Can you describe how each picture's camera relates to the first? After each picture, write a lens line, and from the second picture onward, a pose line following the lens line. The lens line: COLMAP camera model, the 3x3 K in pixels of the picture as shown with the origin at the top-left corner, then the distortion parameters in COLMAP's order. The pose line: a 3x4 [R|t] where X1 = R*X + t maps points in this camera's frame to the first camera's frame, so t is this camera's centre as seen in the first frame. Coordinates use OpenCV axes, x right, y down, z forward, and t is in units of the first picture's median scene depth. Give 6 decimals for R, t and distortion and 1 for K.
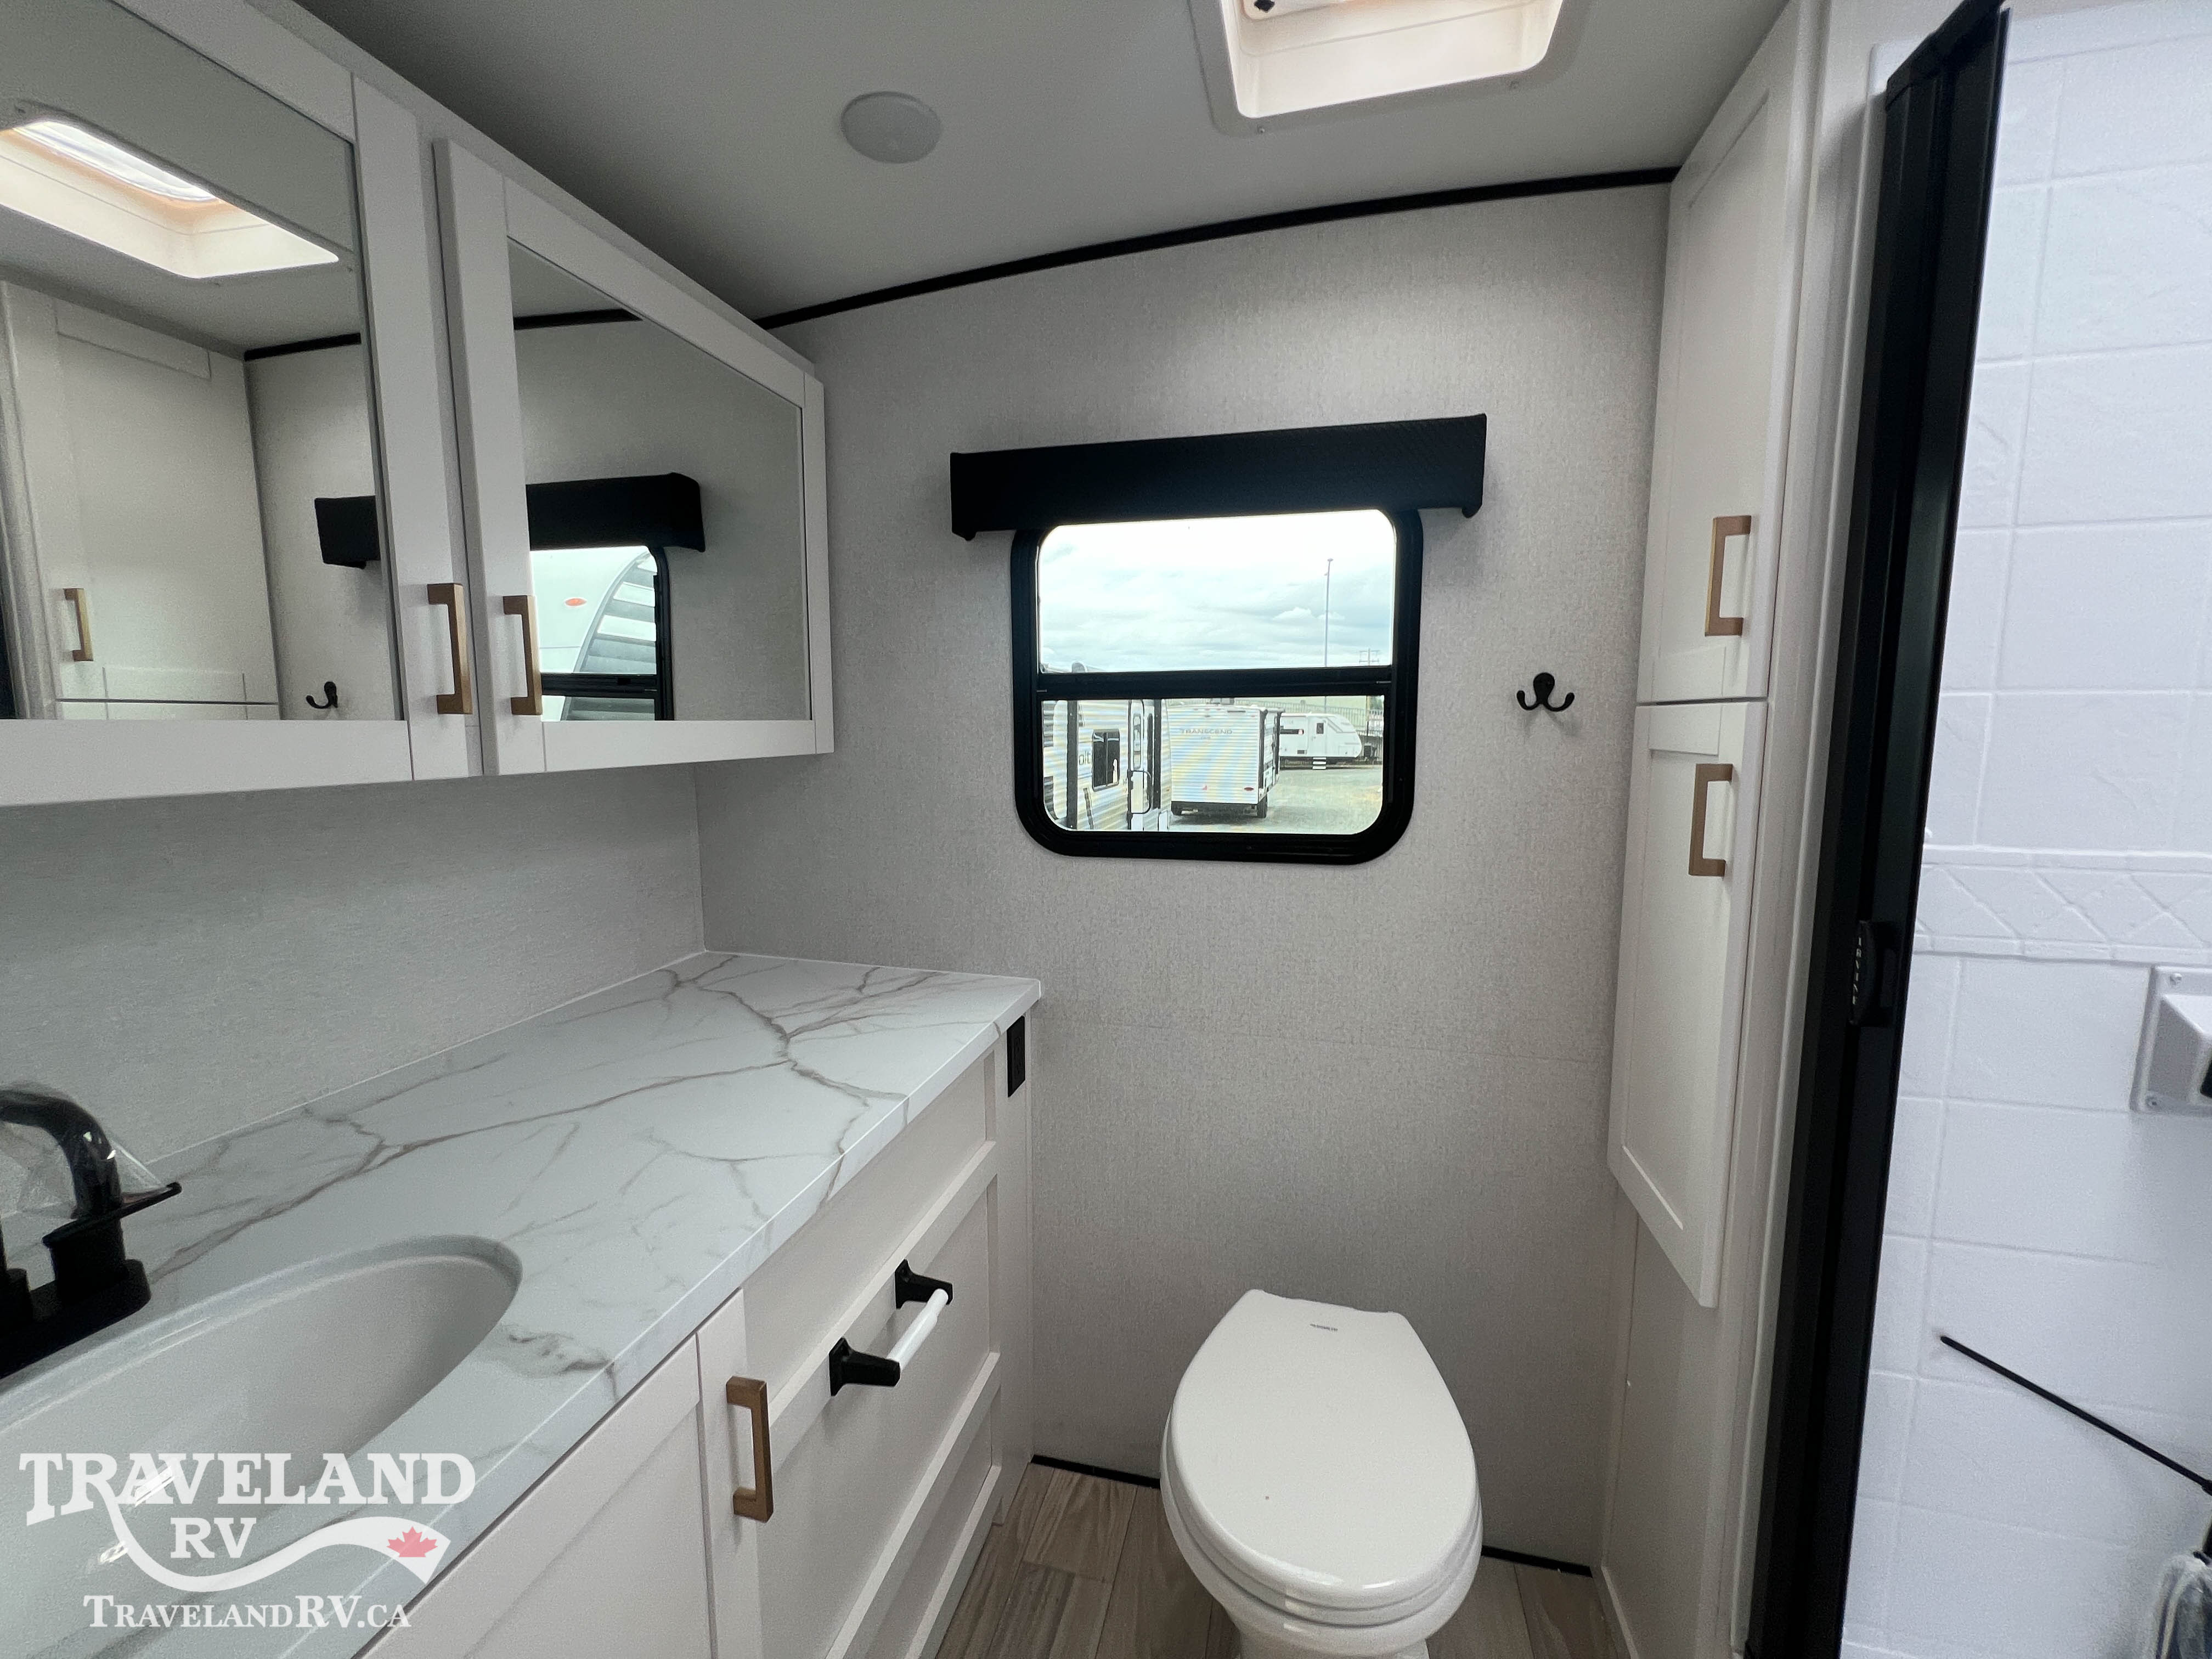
lens RADIAL K [[884.8, 0, 1103.6], [0, 884.8, 828.4], [0, 0, 1]] dist [-0.002820, 0.000561]
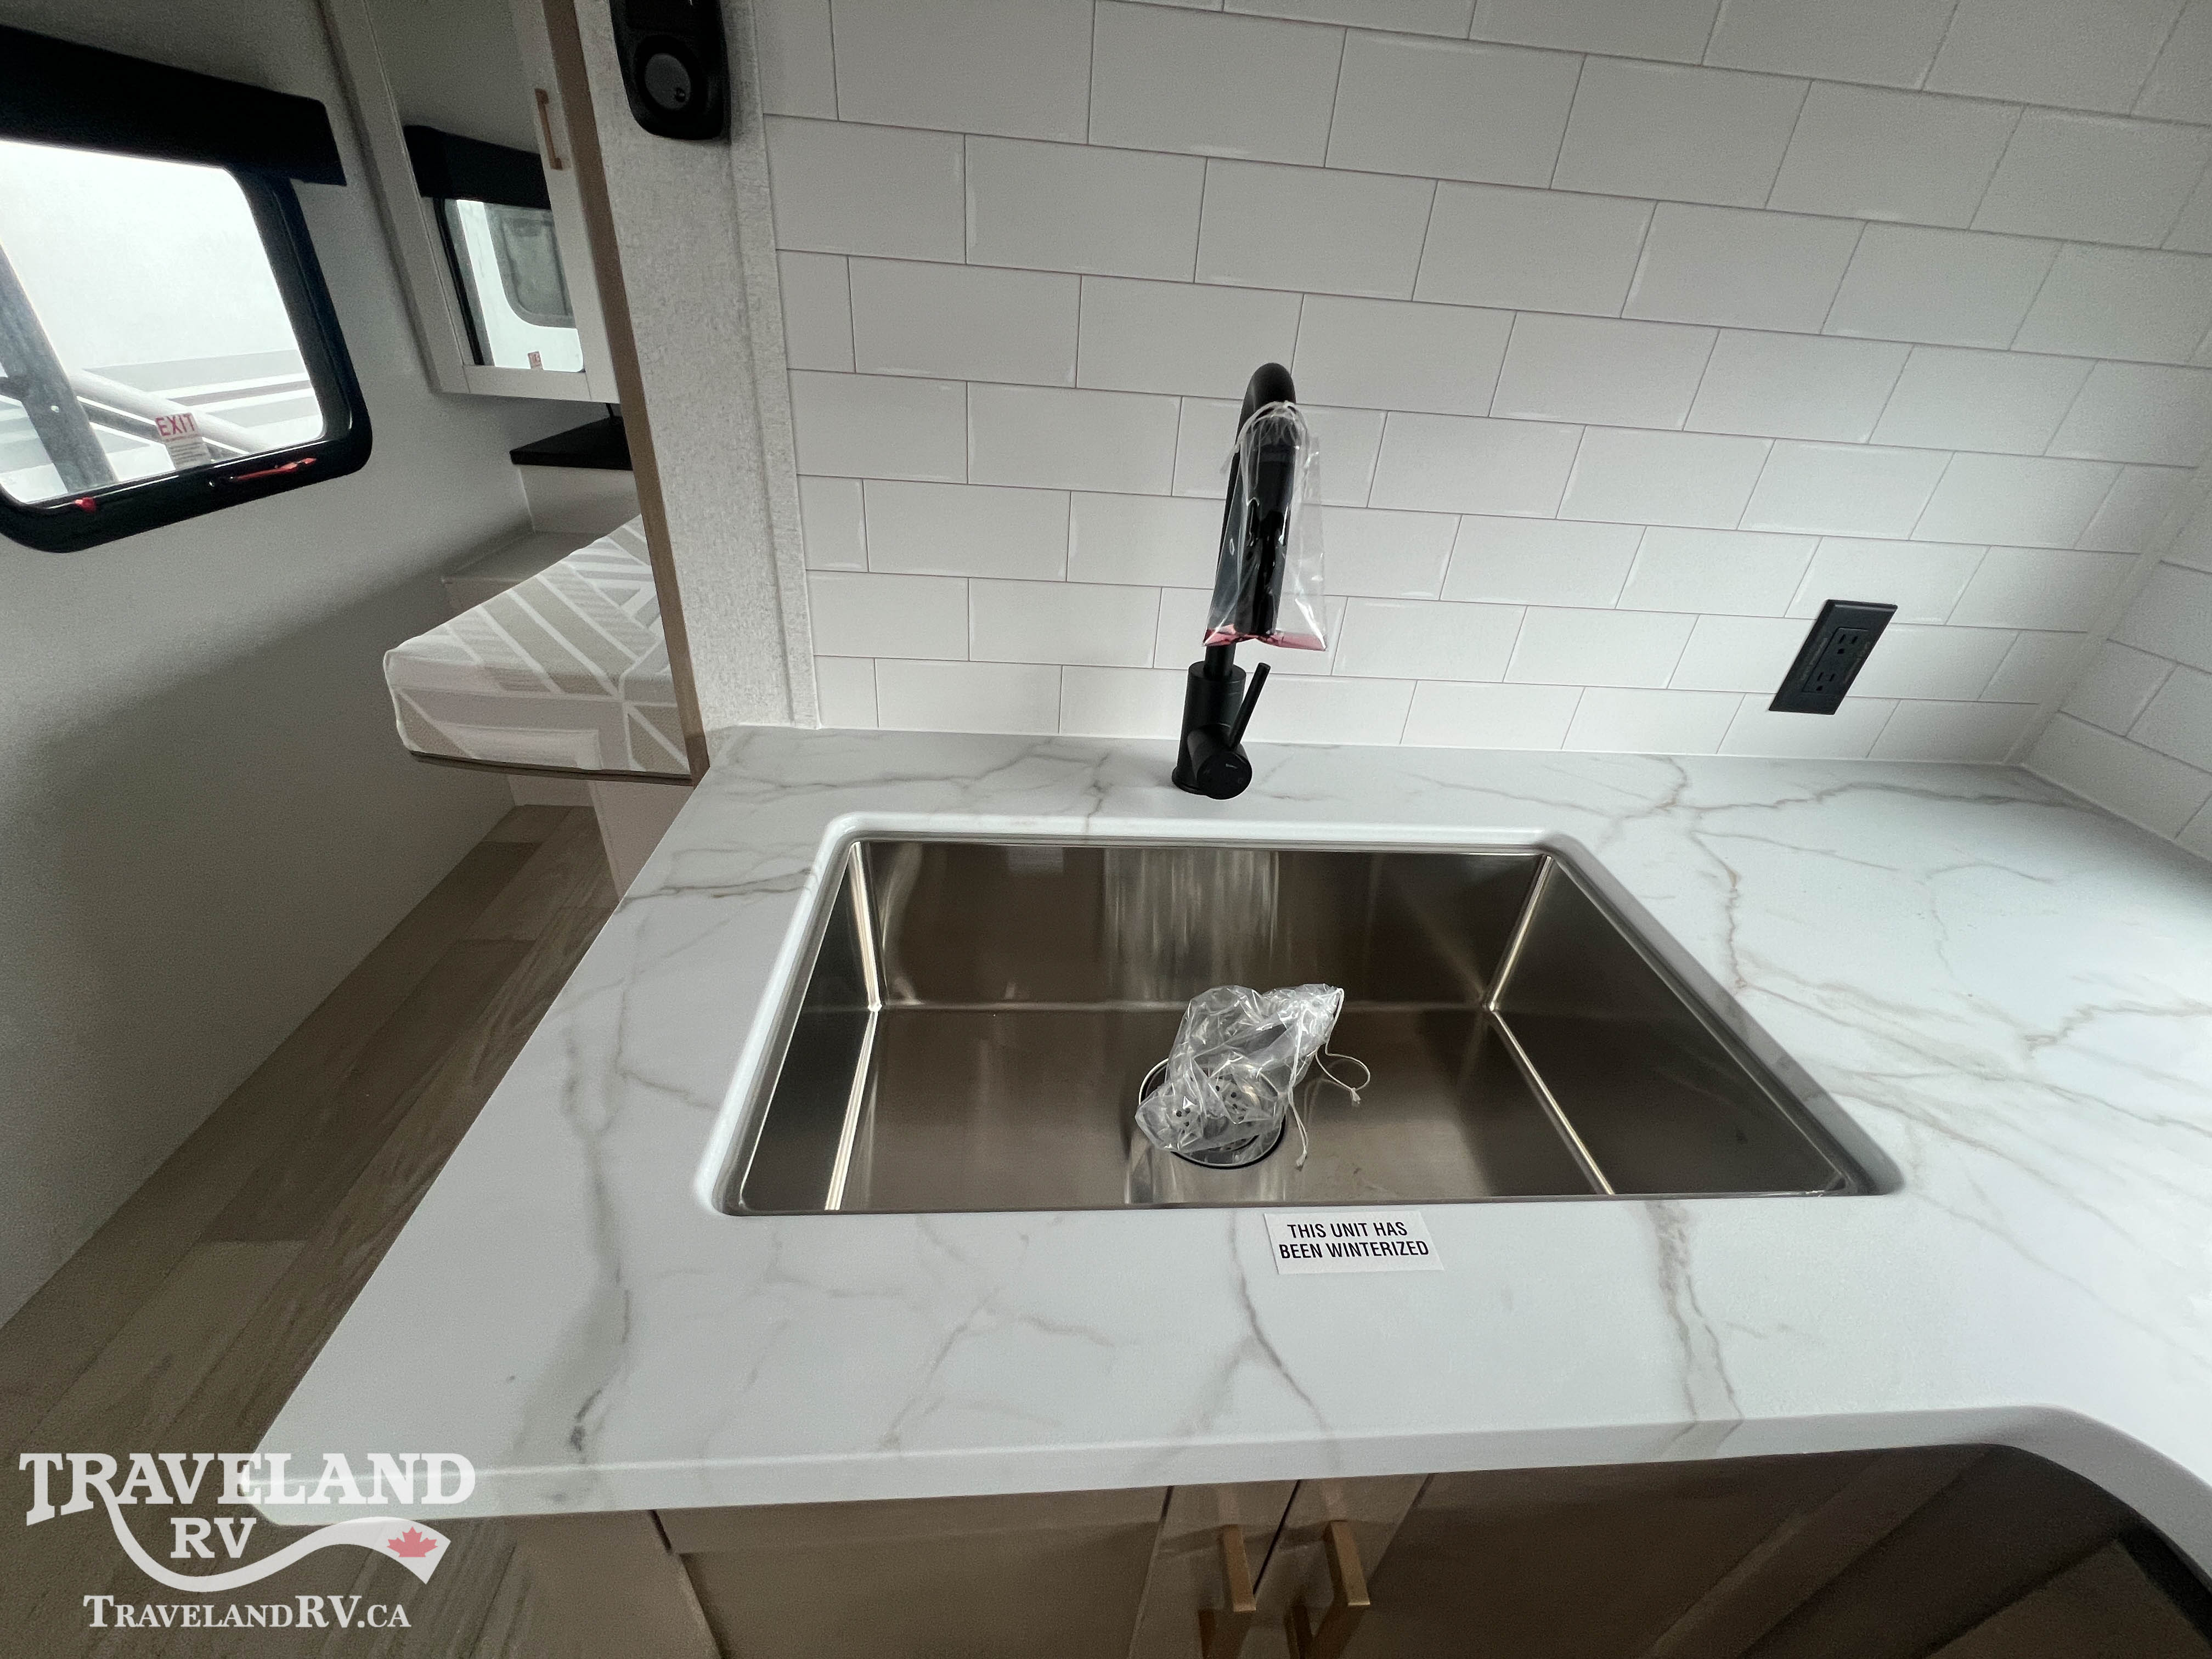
lens RADIAL K [[884.8, 0, 1120.6], [0, 884.8, 827.7], [0, 0, 1]] dist [-0.002820, 0.000561]
pose [[0.316565, 0.505698, -0.802531, -0.171620], [-0.181490, 0.862703, 0.472023, -0.014586], [0.931047, -0.003775, 0.364880, 0.598504]]
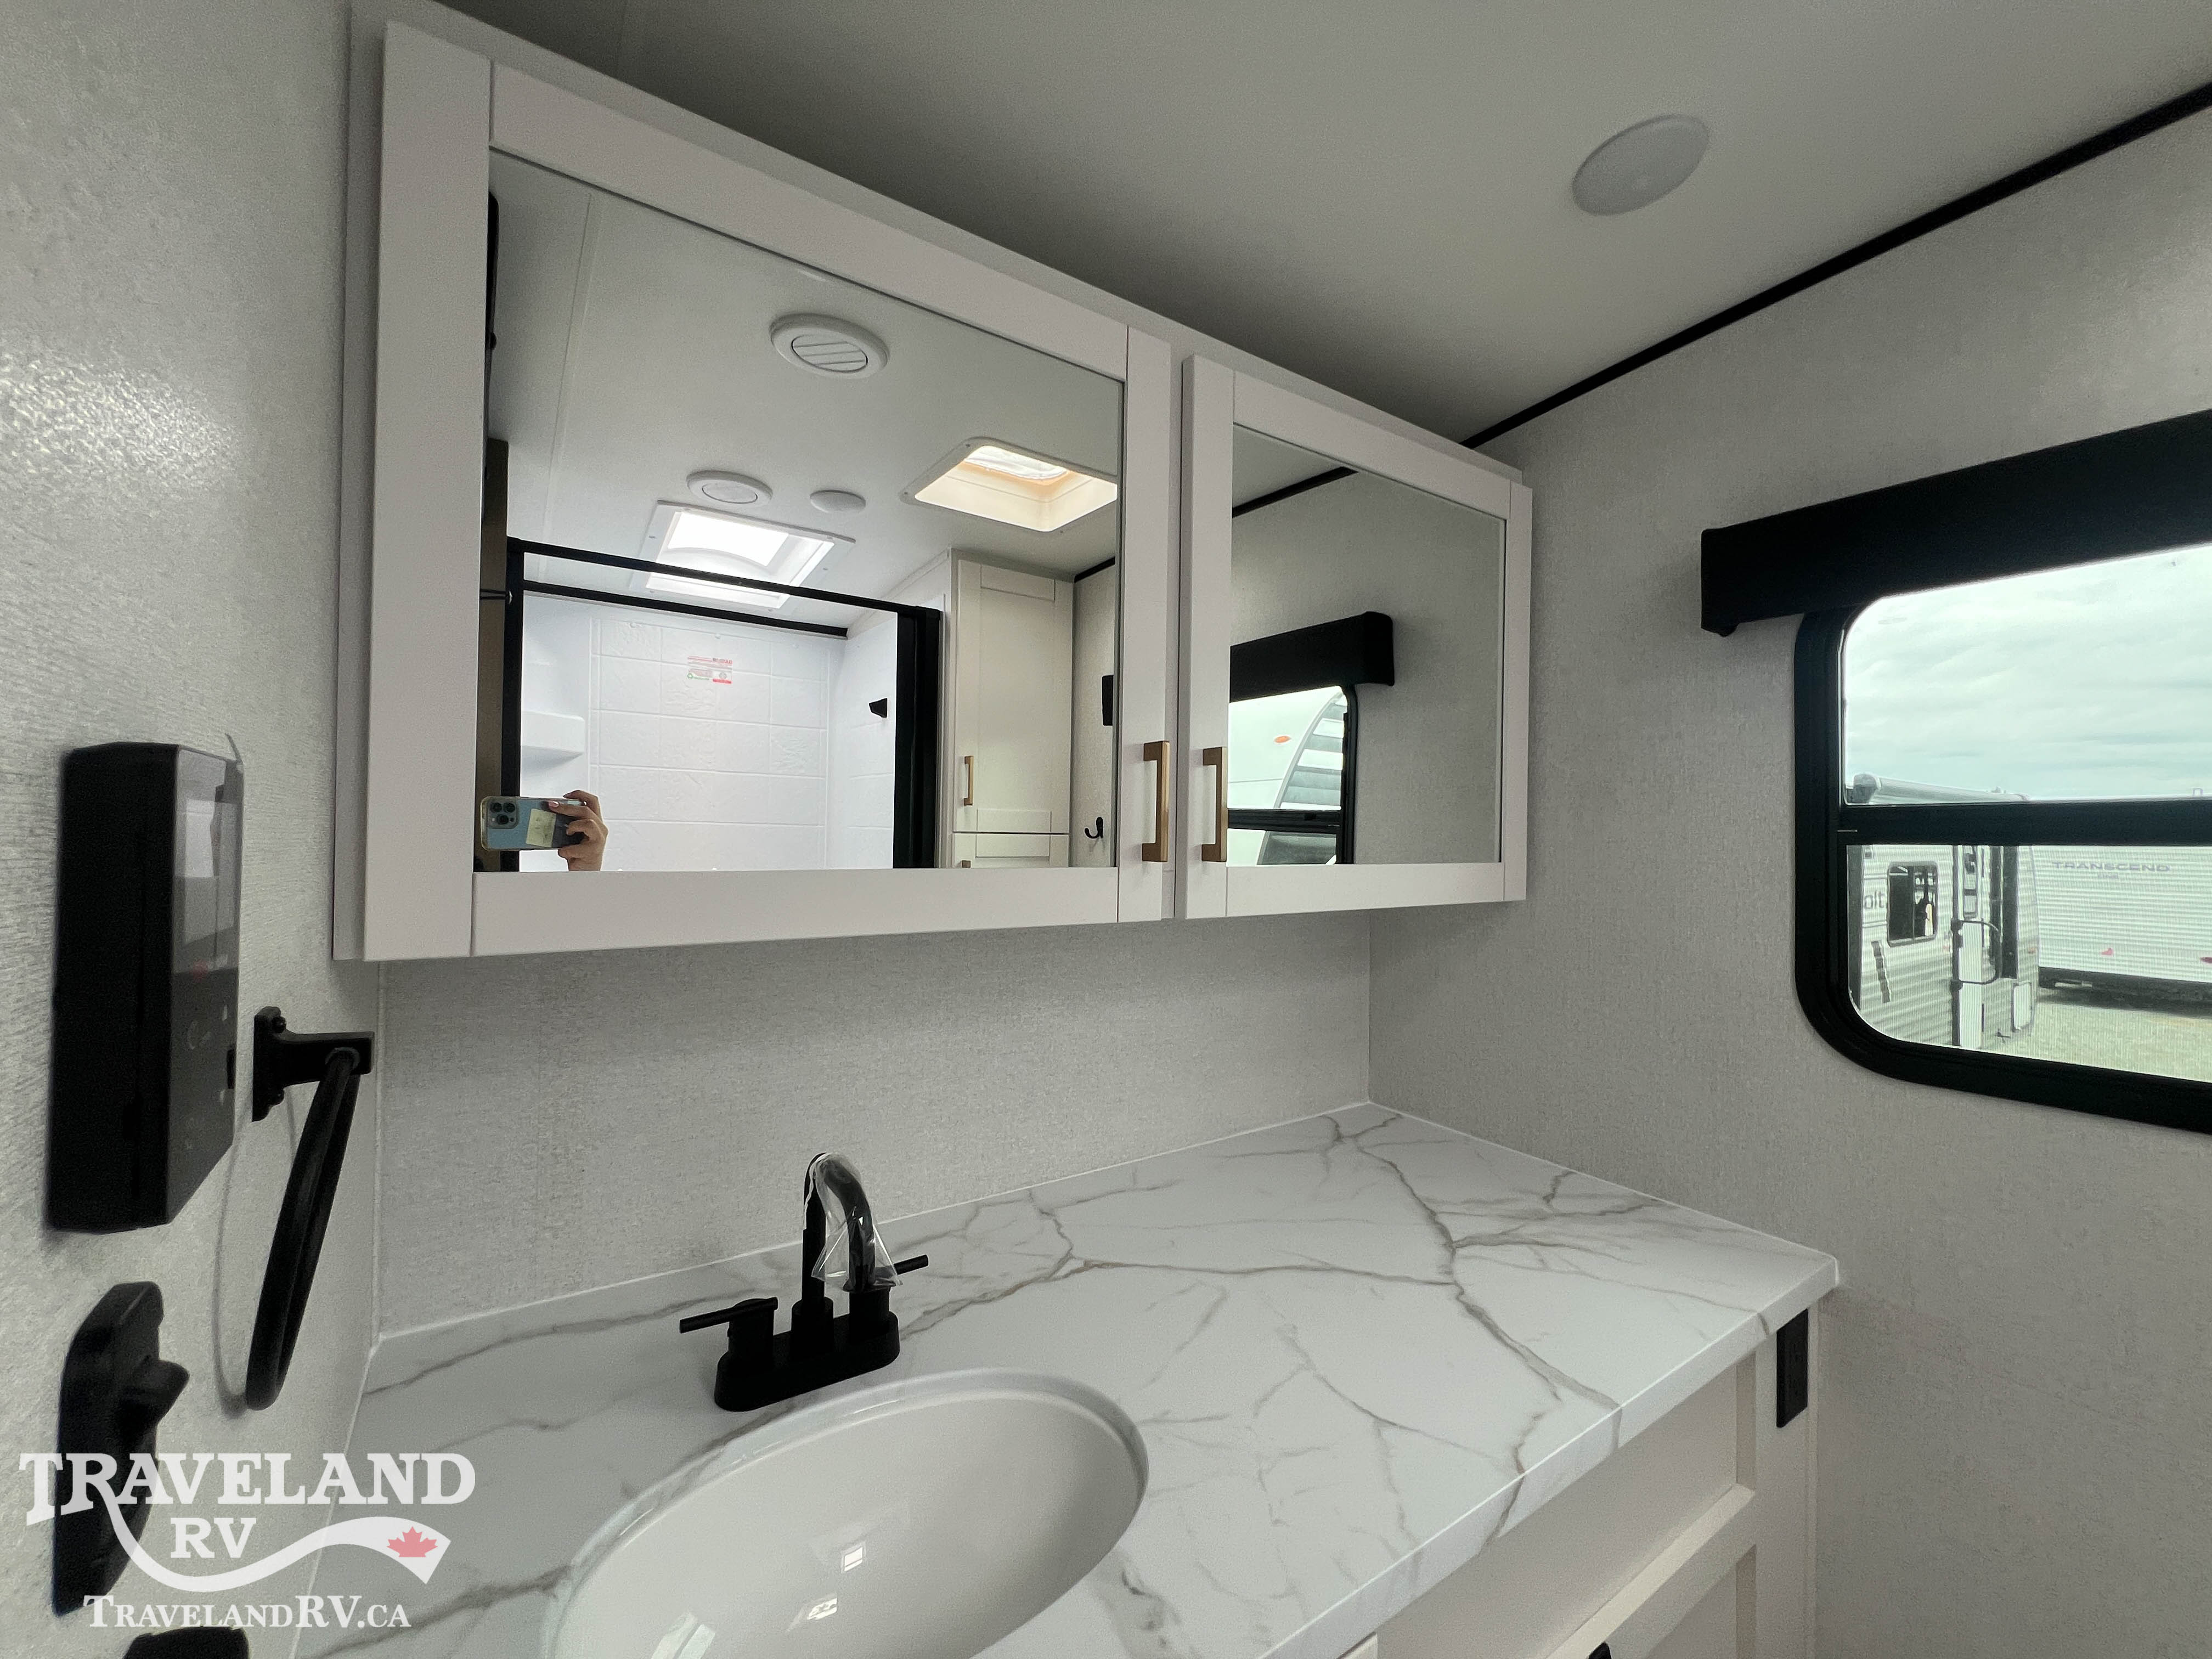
lens RADIAL K [[884.8, 0, 1104.7], [0, 884.8, 826.6], [0, 0, 1]] dist [-0.002820, 0.000561]
pose [[0.744510, 0.002693, -0.667606, -0.051346], [-0.093256, 0.990607, -0.100003, -0.043110], [0.661066, 0.136712, 0.737768, 0.124674]]
